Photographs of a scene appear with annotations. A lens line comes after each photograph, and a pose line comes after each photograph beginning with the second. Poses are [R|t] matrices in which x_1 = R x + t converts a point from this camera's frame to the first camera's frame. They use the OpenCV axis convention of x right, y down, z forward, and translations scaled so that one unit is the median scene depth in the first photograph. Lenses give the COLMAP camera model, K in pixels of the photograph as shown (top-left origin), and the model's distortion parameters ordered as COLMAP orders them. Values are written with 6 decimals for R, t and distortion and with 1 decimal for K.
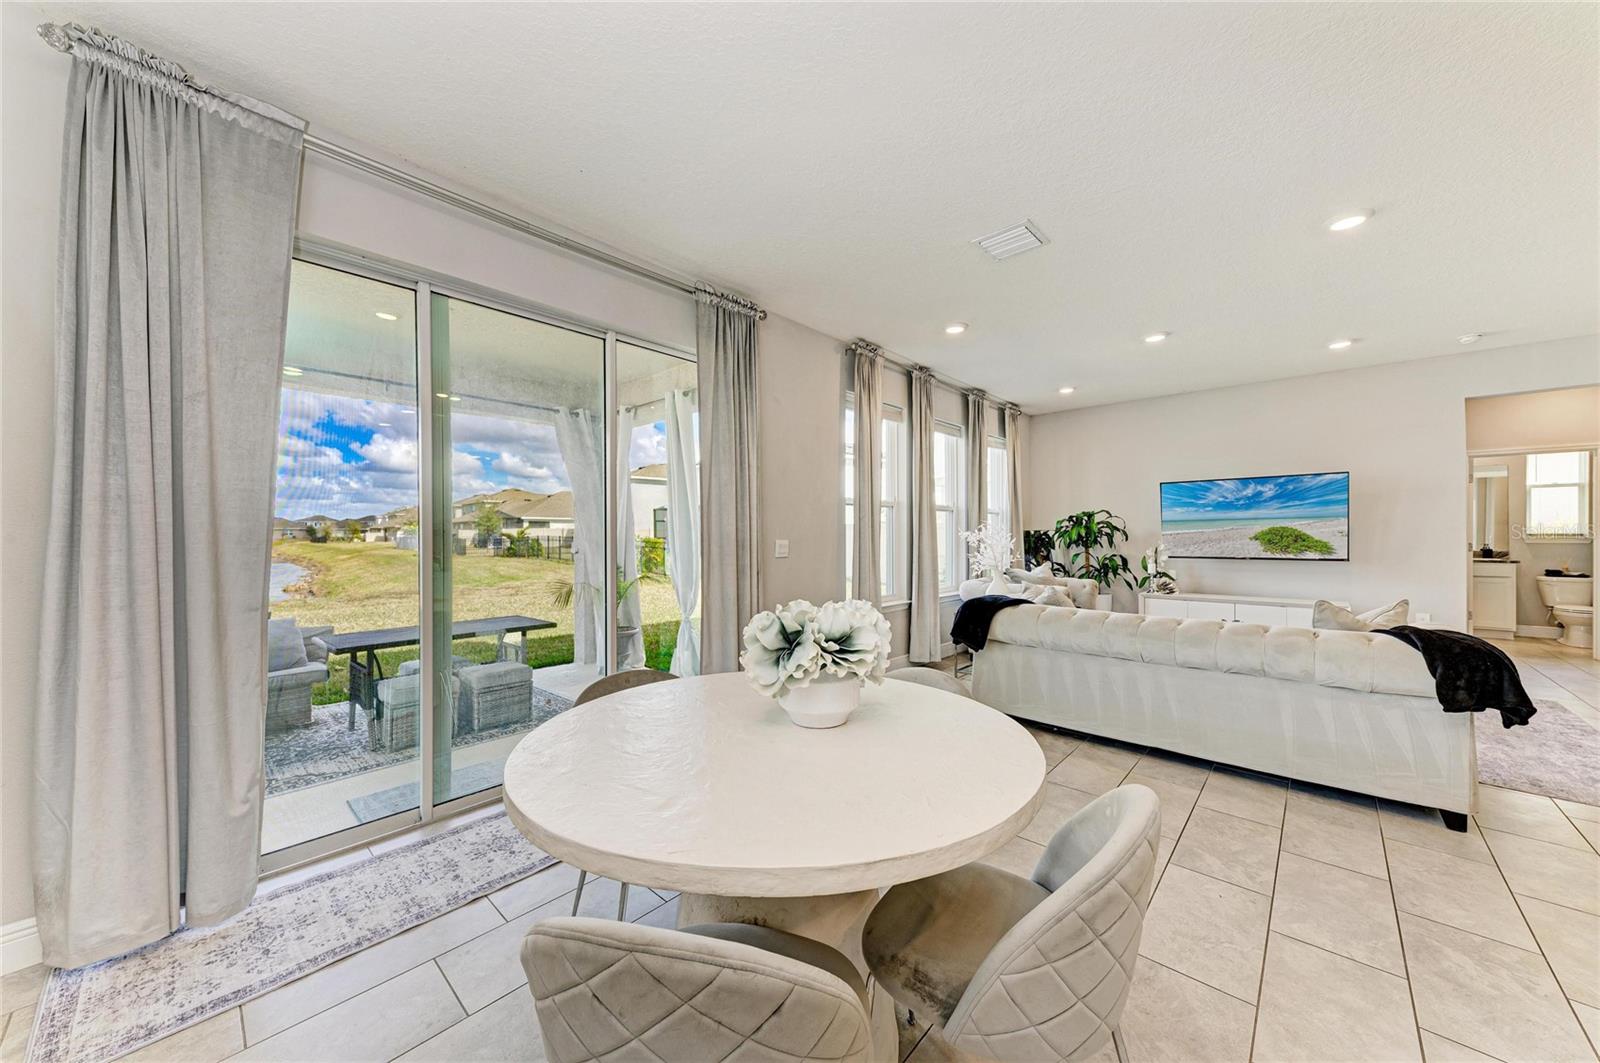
lens RADIAL K [[556.5, 0, 795.4], [0, 556.5, 540.5], [0, 0, 1]] dist [0.002101, 0.000061]
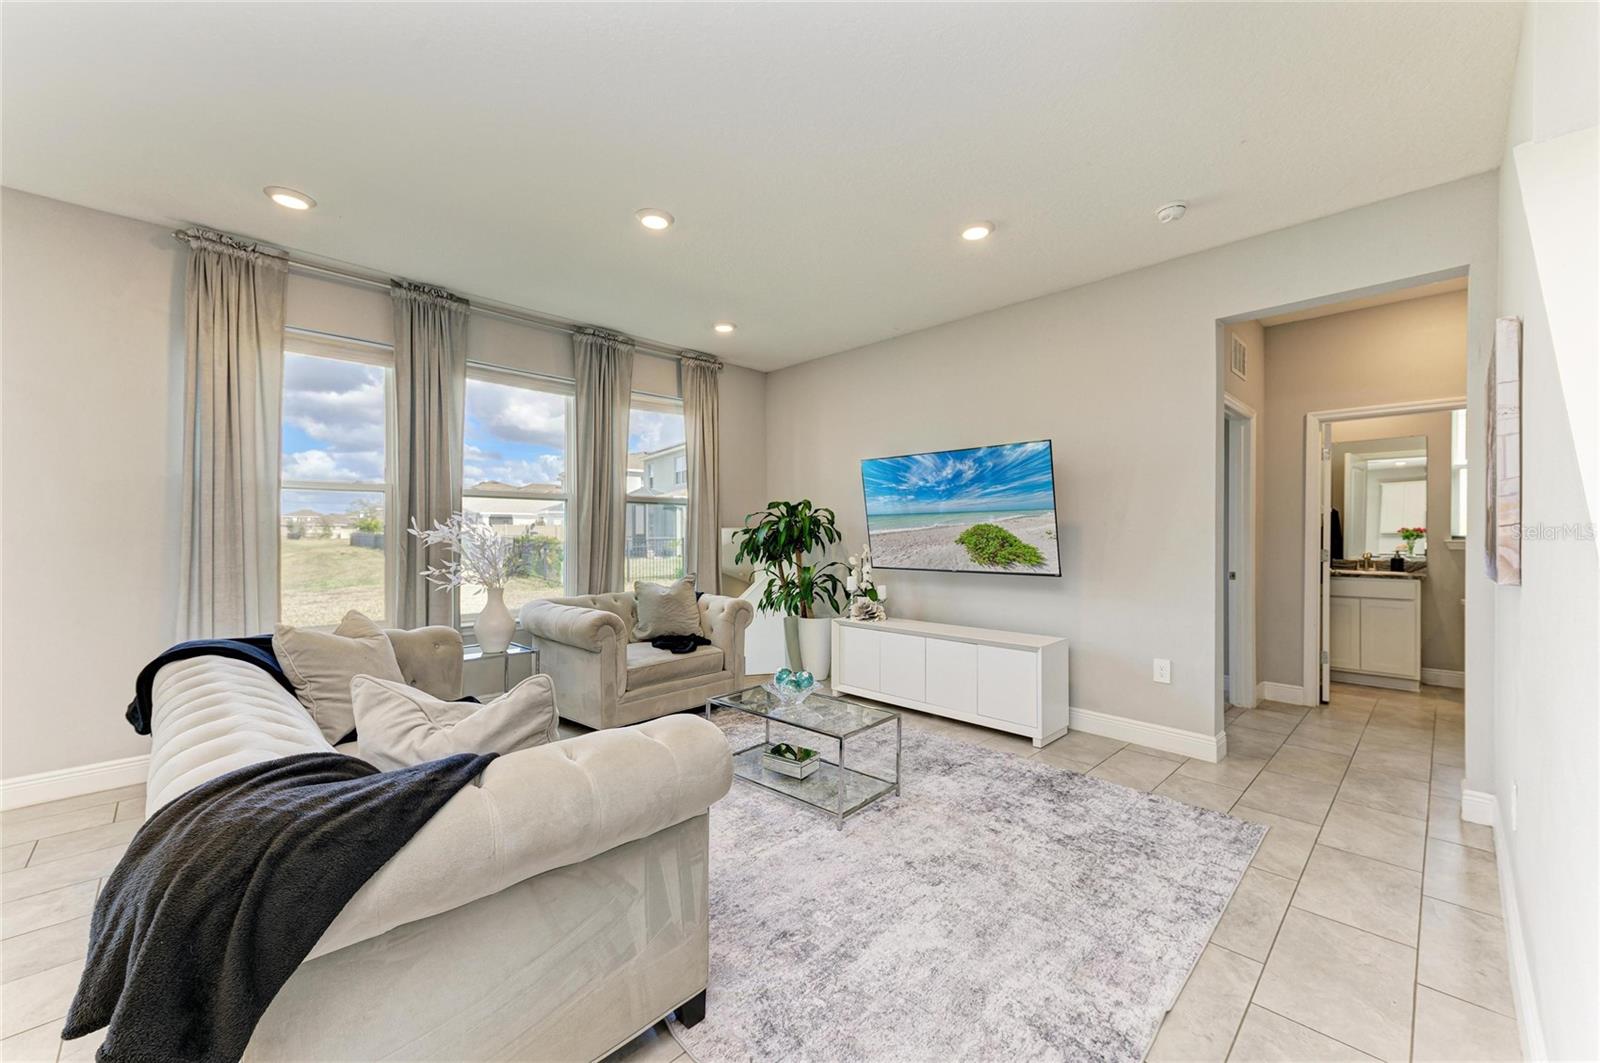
lens RADIAL K [[596.9, 0, 804.9], [0, 596.9, 532.4], [0, 0, 1]] dist [0.000884, 0.000081]
pose [[0.999295, 0.006214, -0.037024, 0.676621], [-0.006653, 0.999909, -0.011733, -0.005123], [0.036948, 0.011971, 0.999246, 0.279430]]
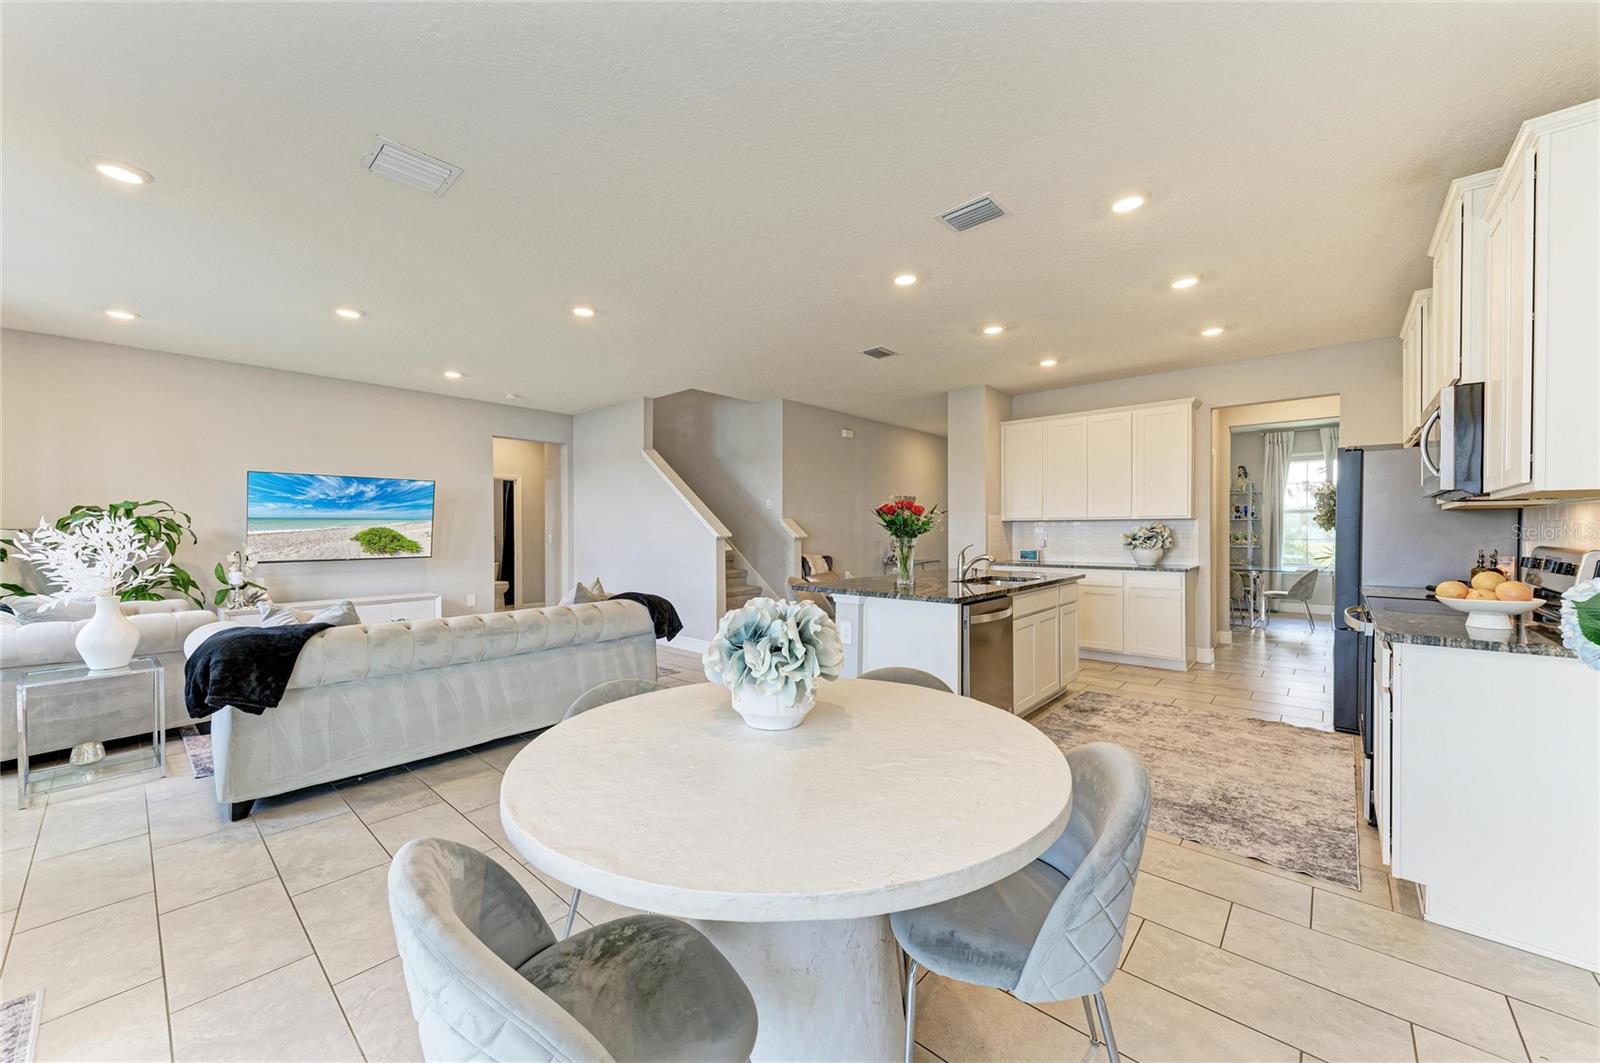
lens RADIAL K [[596.9, 0, 802.6], [0, 596.9, 542.3], [0, 0, 1]] dist [0.000884, 0.000081]
pose [[-0.037547, -0.012544, 0.999216, -0.261887], [0.012884, 0.999832, 0.013036, -0.001394], [-0.999212, 0.013363, -0.037379, 0.256813]]
